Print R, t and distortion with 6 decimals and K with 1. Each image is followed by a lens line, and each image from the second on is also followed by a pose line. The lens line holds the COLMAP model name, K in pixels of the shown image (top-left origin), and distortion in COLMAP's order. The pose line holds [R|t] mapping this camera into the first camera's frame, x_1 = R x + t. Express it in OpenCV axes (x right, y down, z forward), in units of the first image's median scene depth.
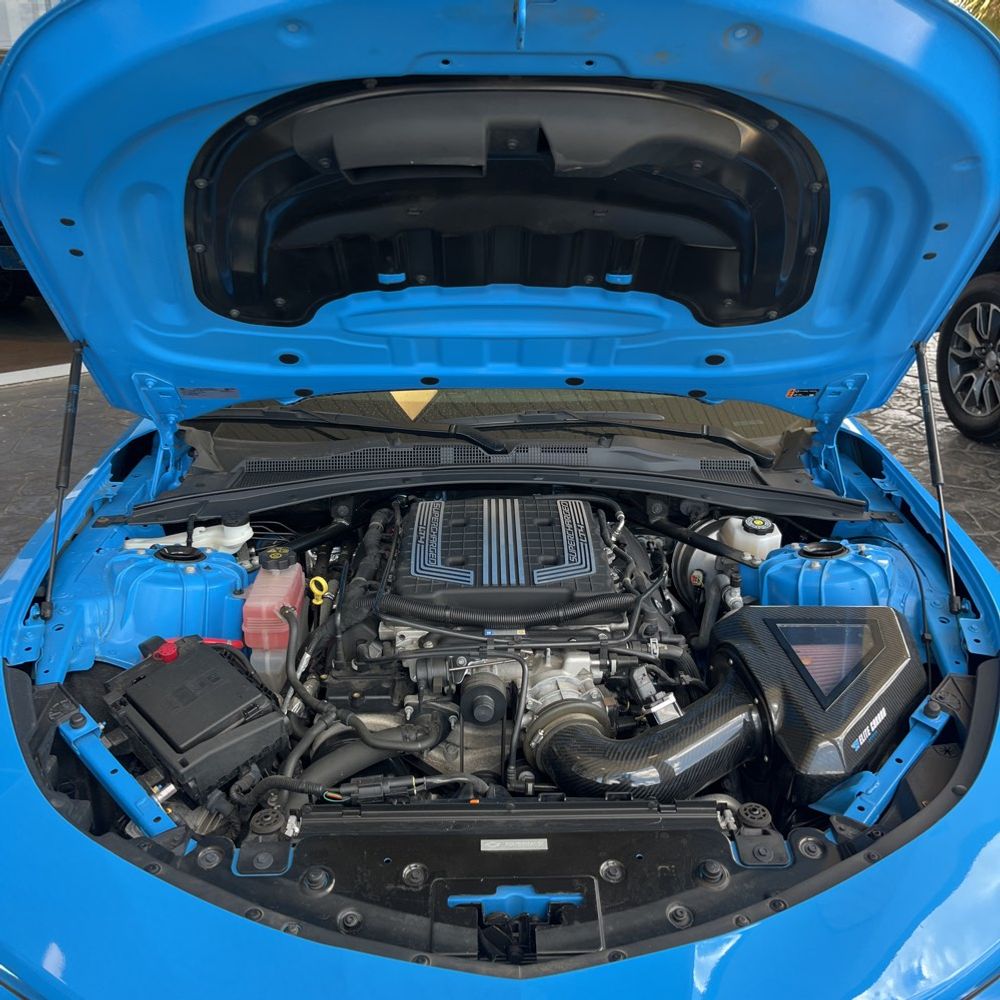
lens RADIAL K [[1015.7, 0, 494.5], [0, 1015.7, 506.3], [0, 0, 1]] dist [0.022749, -0.004514]
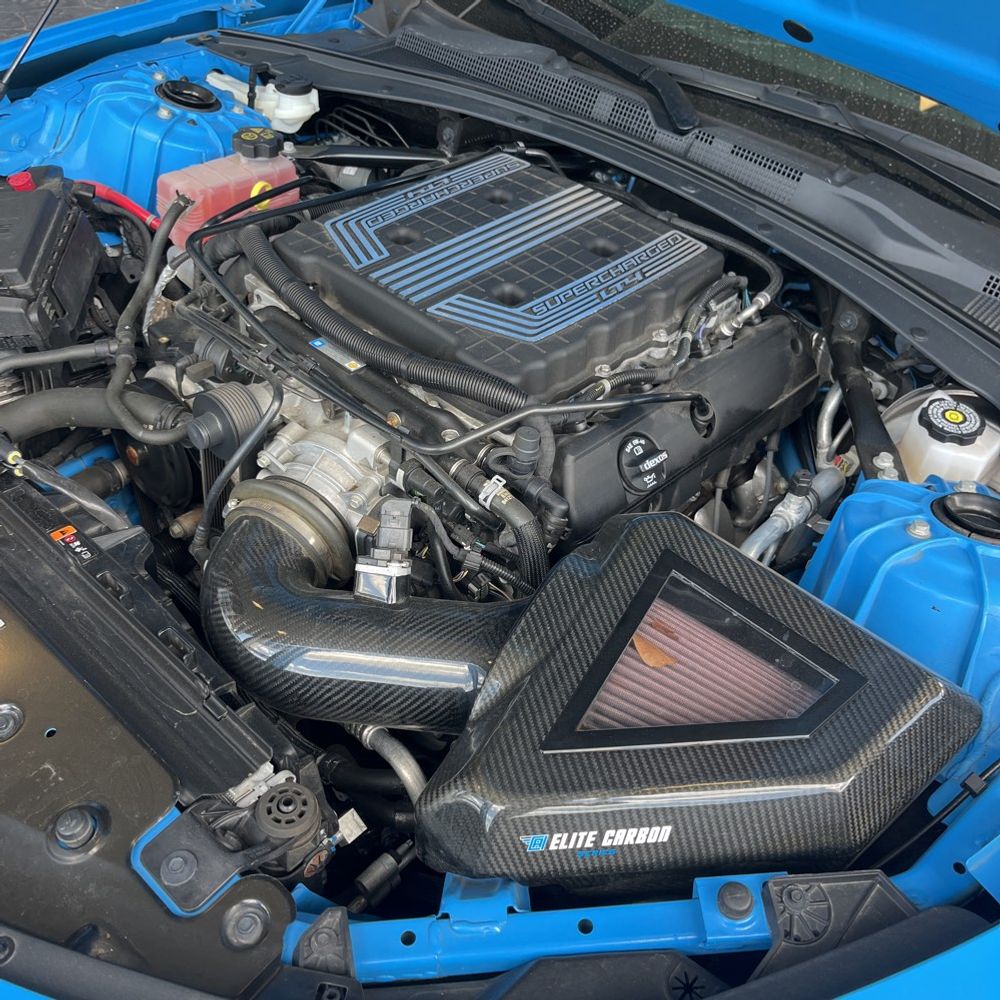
lens RADIAL K [[1015.7, 0, 494.5], [0, 1015.7, 506.3], [0, 0, 1]] dist [0.022749, -0.004514]
pose [[0.718507, 0.507152, -0.475967, 0.374003], [-0.349411, 0.854909, 0.383460, -0.063296], [0.601381, -0.109211, 0.791463, 0.472613]]
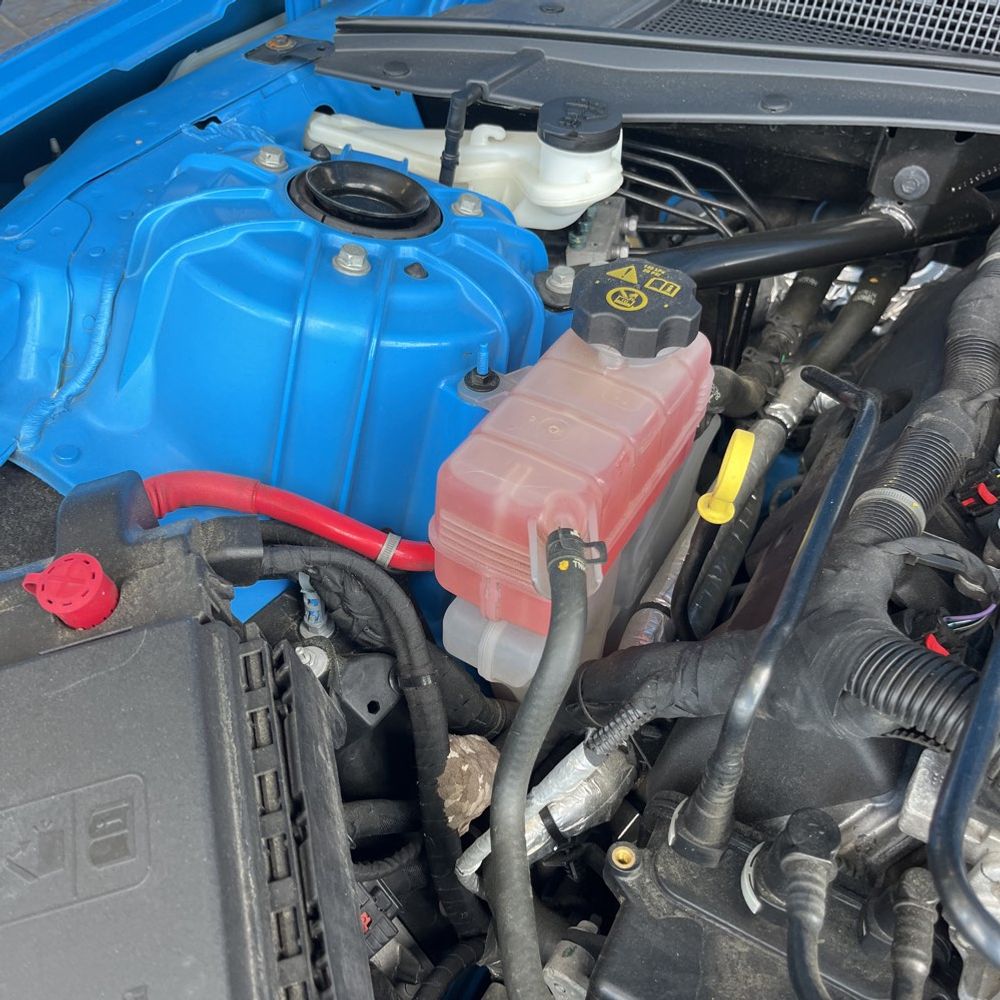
lens RADIAL K [[1005.8, 0, 498.6], [0, 1005.8, 483.3], [0, 0, 1]] dist [0.077481, -0.155117]
pose [[0.859689, 0.368440, -0.353817, -0.122737], [-0.226188, 0.895610, 0.383043, -0.003673], [0.458011, -0.249268, 0.853283, 0.699894]]
